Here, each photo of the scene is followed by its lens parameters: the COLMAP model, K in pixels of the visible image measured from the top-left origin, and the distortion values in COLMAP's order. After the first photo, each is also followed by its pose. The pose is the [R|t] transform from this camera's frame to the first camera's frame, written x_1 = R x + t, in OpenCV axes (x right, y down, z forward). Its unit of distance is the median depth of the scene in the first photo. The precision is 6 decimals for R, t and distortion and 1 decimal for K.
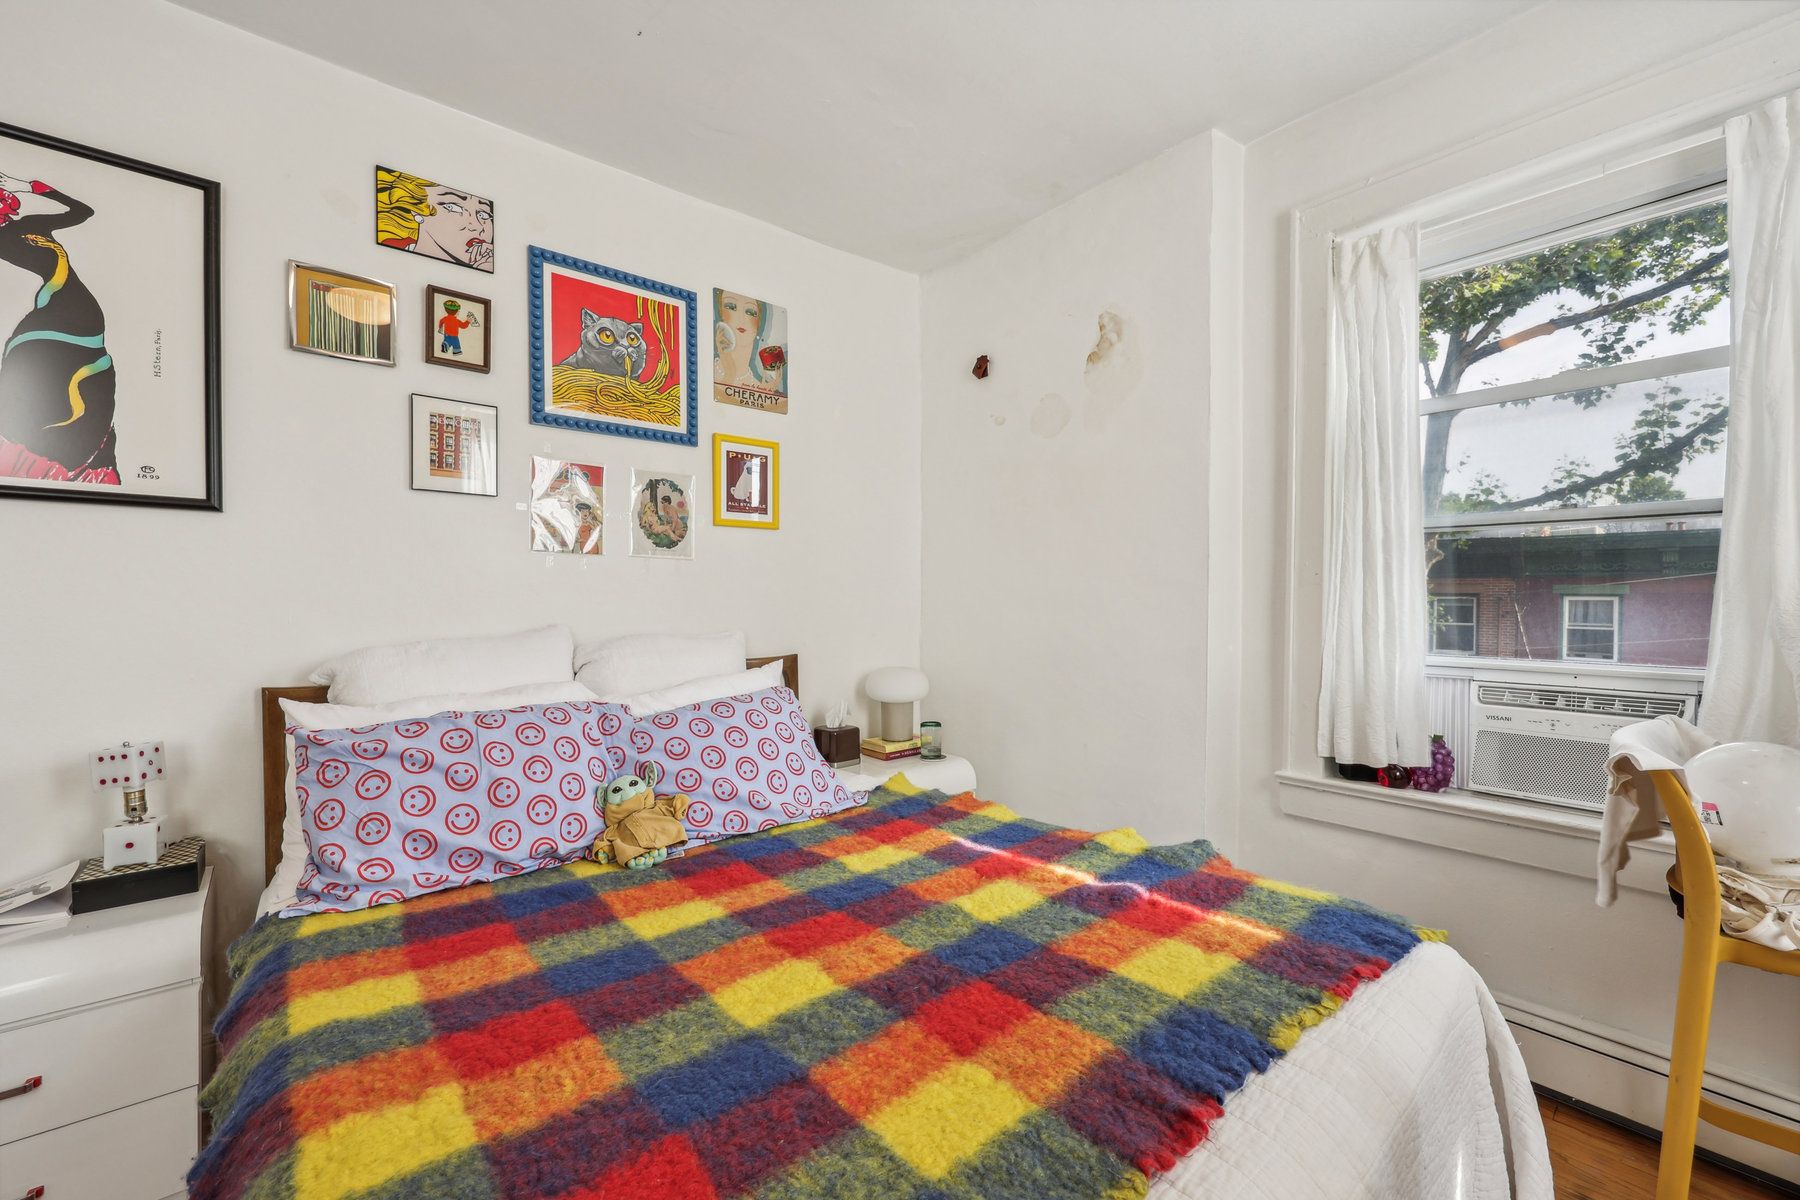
lens RADIAL K [[739.5, 0, 902.7], [0, 739.5, 610.7], [0, 0, 1]] dist [0.000313, -0.000020]
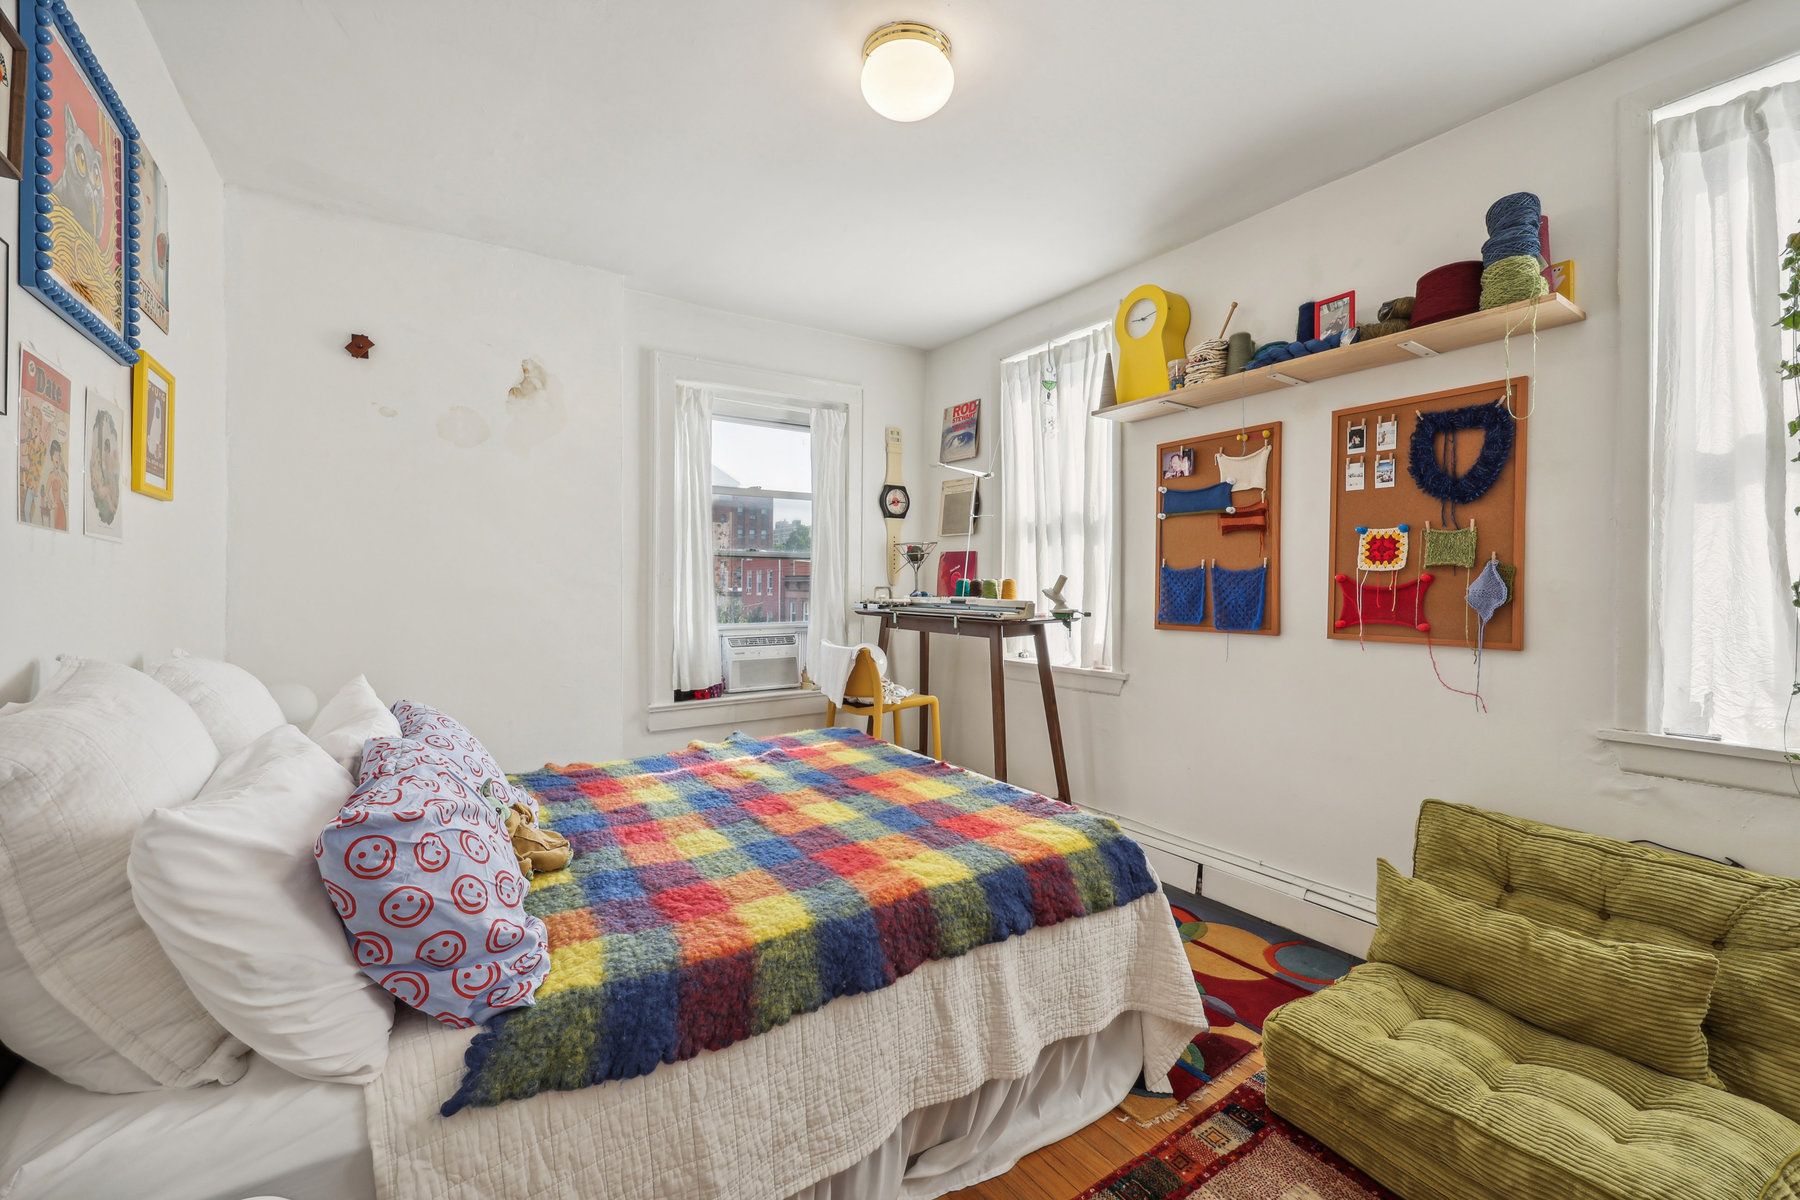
lens RADIAL K [[723.0, 0, 909.5], [0, 723.0, 592.6], [0, 0, 1]] dist [-0.000679, -0.000156]
pose [[0.102584, -0.007848, 0.994693, -0.984992], [0.009640, 0.999930, 0.006895, -0.027417], [-0.994678, 0.008881, 0.102652, 0.304119]]
